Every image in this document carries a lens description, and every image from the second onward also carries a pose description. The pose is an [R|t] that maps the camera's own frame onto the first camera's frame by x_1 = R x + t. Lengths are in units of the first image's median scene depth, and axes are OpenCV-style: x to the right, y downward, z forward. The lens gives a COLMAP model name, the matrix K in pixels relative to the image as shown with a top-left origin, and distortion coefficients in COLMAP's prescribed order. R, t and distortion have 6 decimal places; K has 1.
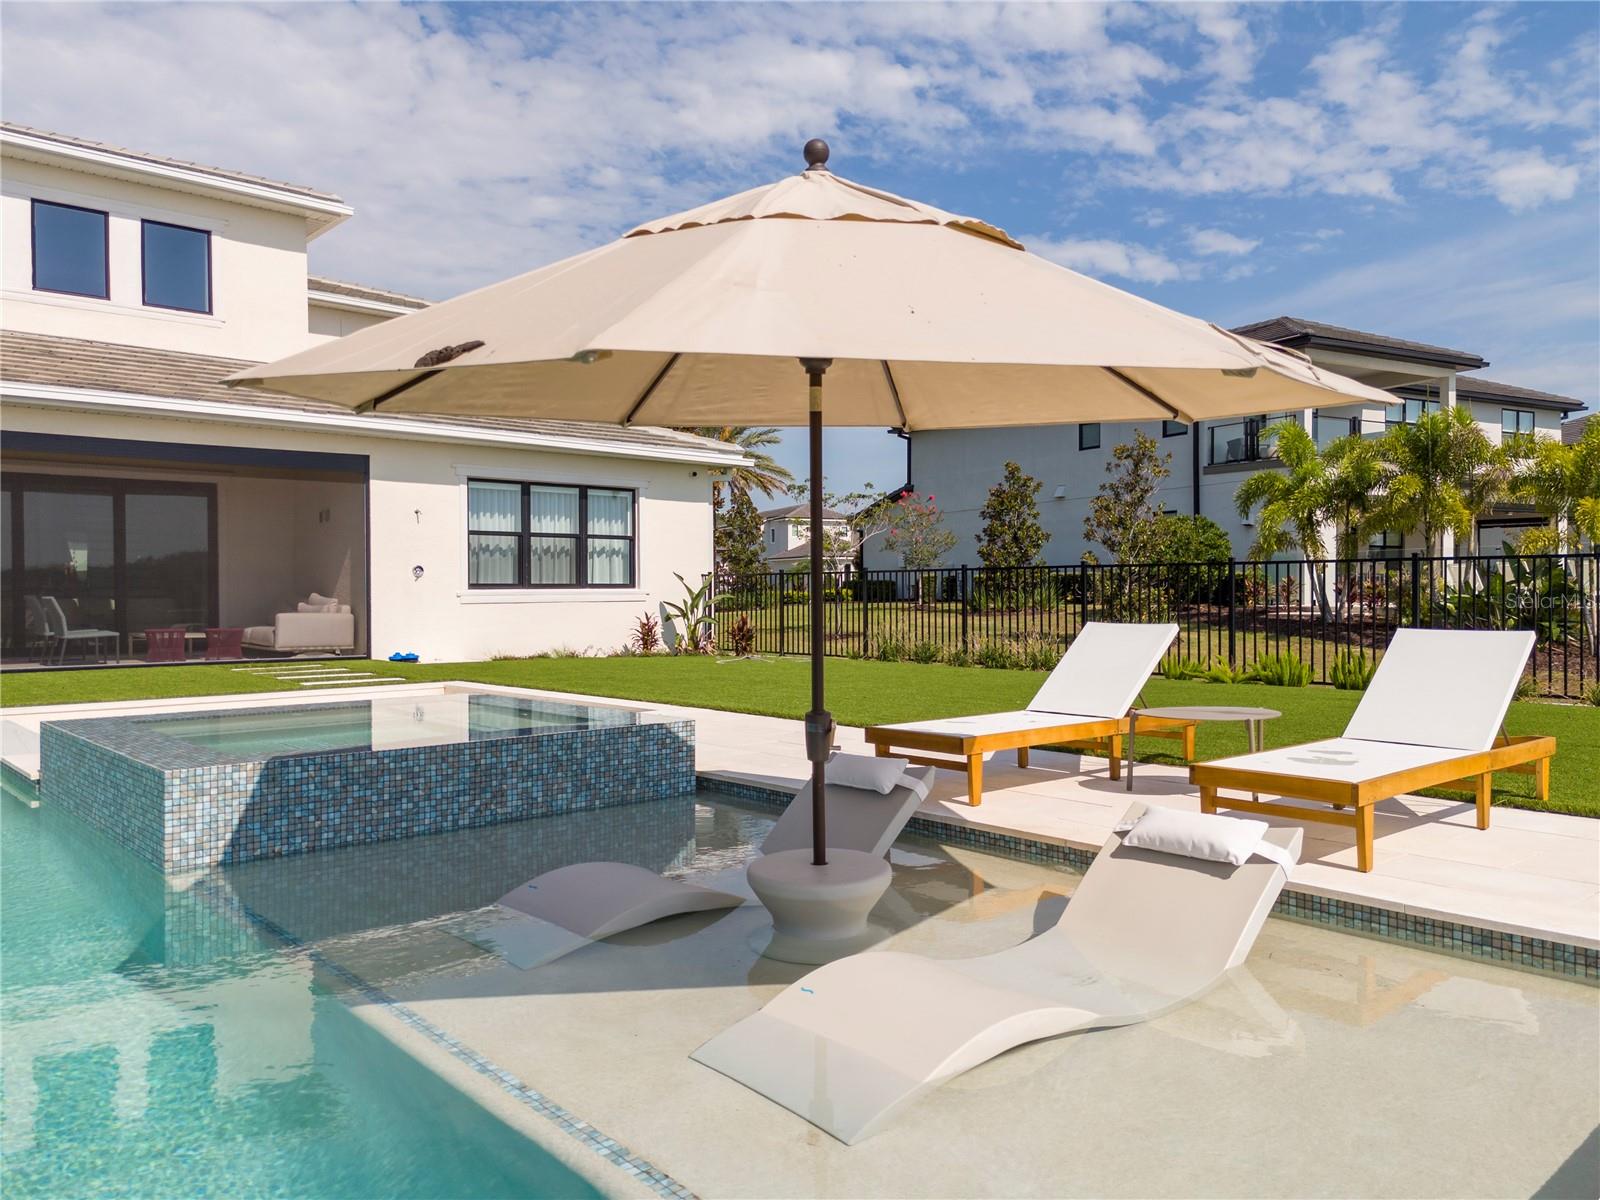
lens RADIAL K [[1188.4, 0, 804.6], [0, 1188.4, 613.5], [0, 0, 1]] dist [0.060768, -0.051647]
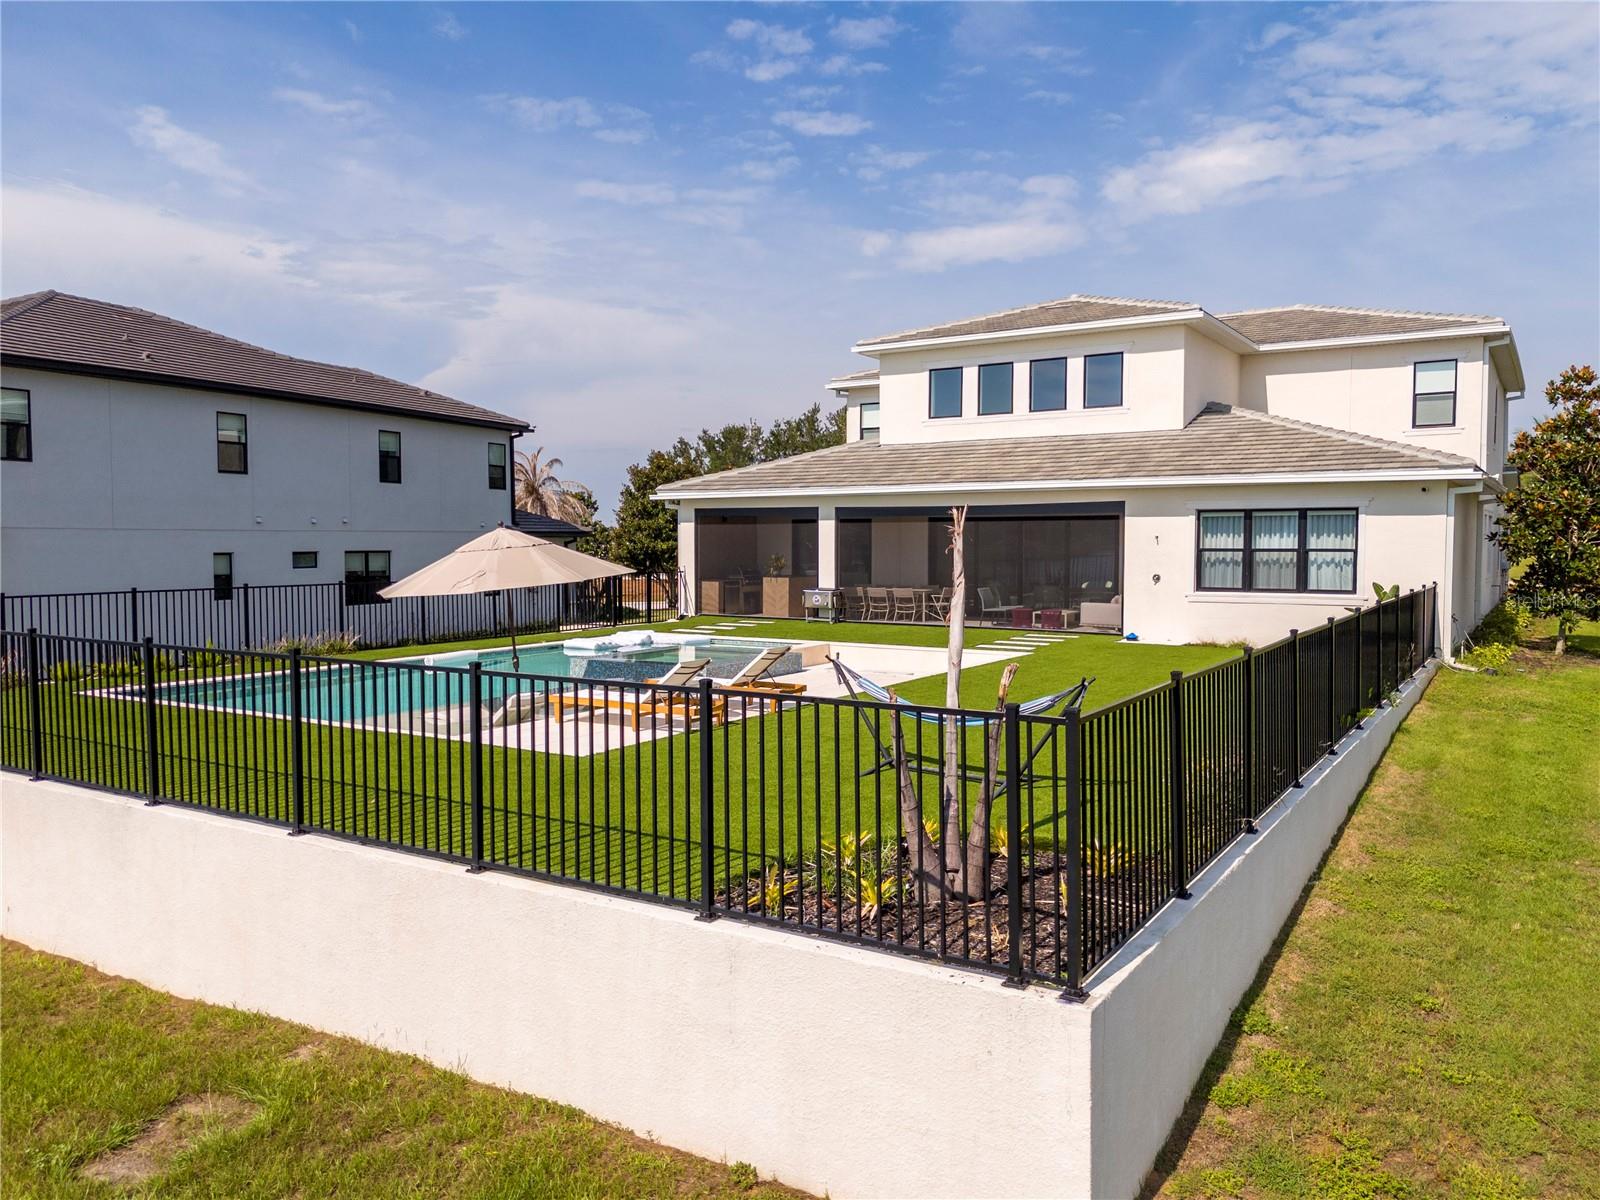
lens RADIAL K [[1188.4, 0, 802.2], [0, 1188.4, 673.1], [0, 0, 1]] dist [0.060768, -0.051647]
pose [[0.276824, 0.115823, -0.953915, 2.825678], [-0.018053, 0.993161, 0.115349, -0.235601], [0.960751, -0.014711, 0.277022, 0.525687]]
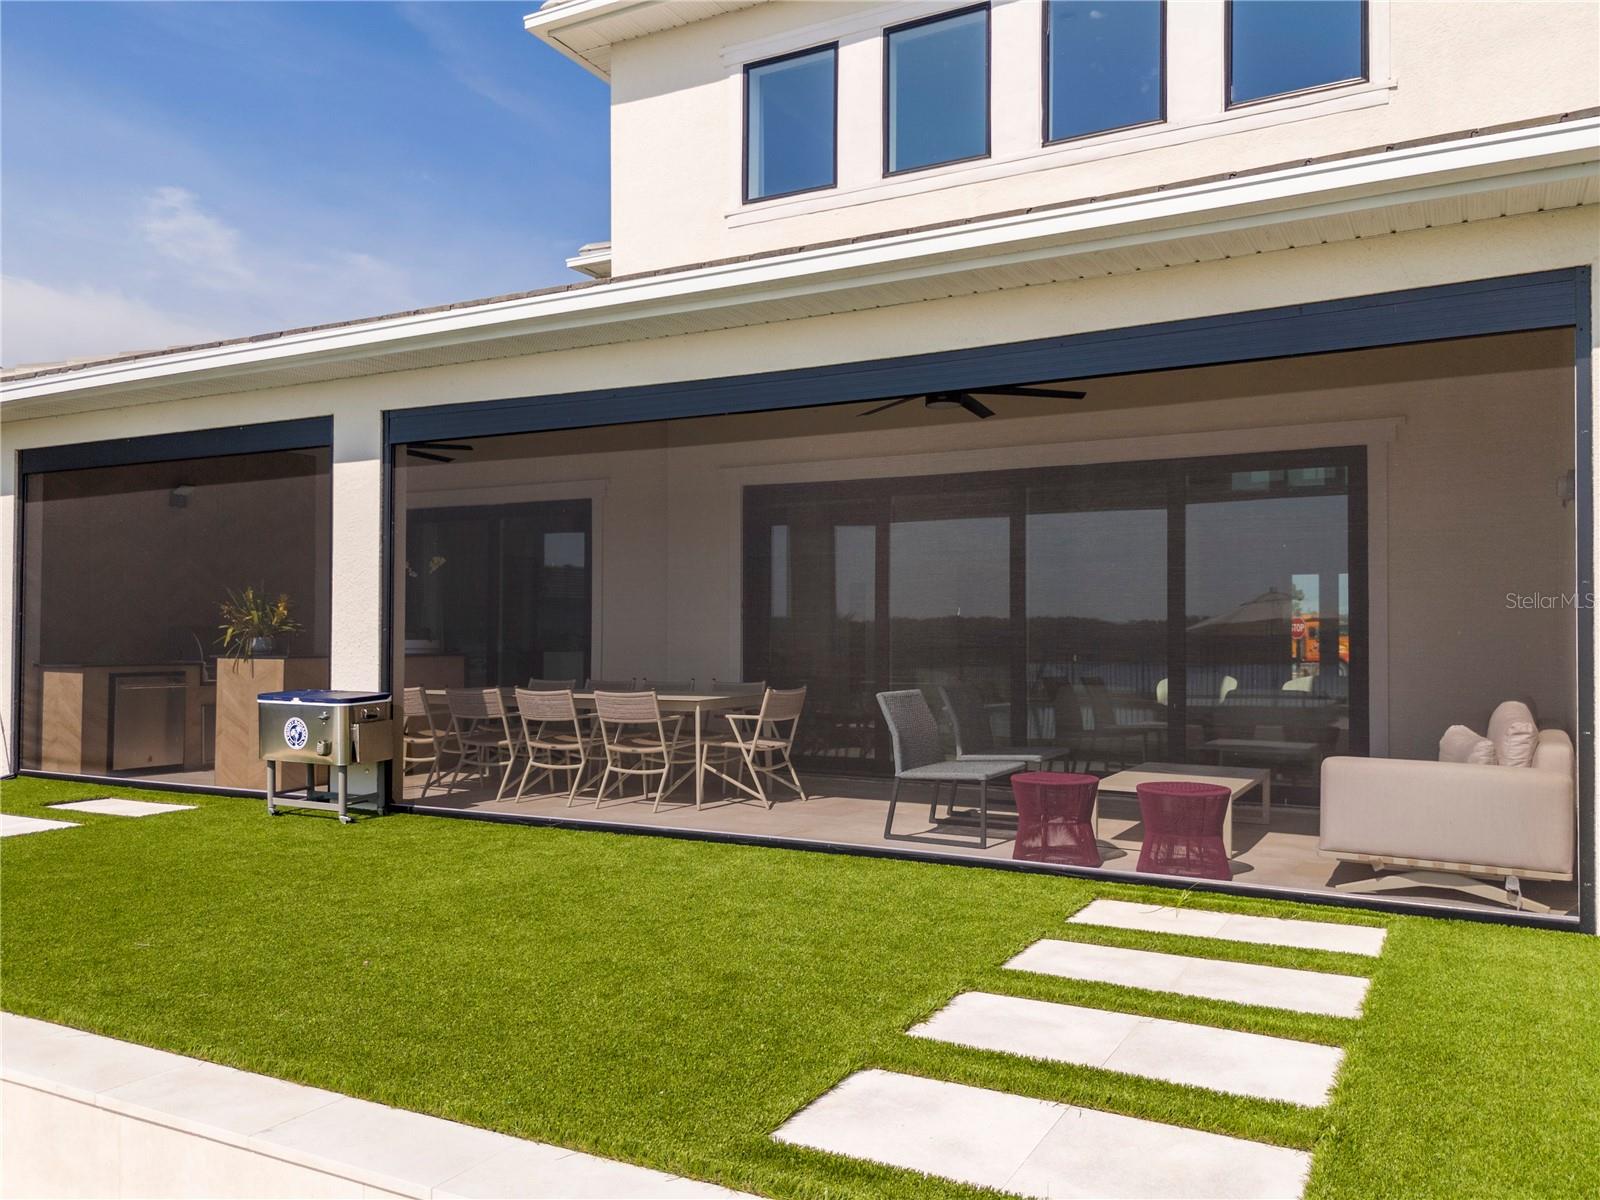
lens RADIAL K [[1188.4, 0, 798.5], [0, 1188.4, 616.9], [0, 0, 1]] dist [0.060768, -0.051647]
pose [[0.322758, -0.014693, -0.946367, -0.411551], [-0.021037, 0.999521, -0.022693, -0.083647], [0.946248, 0.027233, 0.322294, 2.047113]]
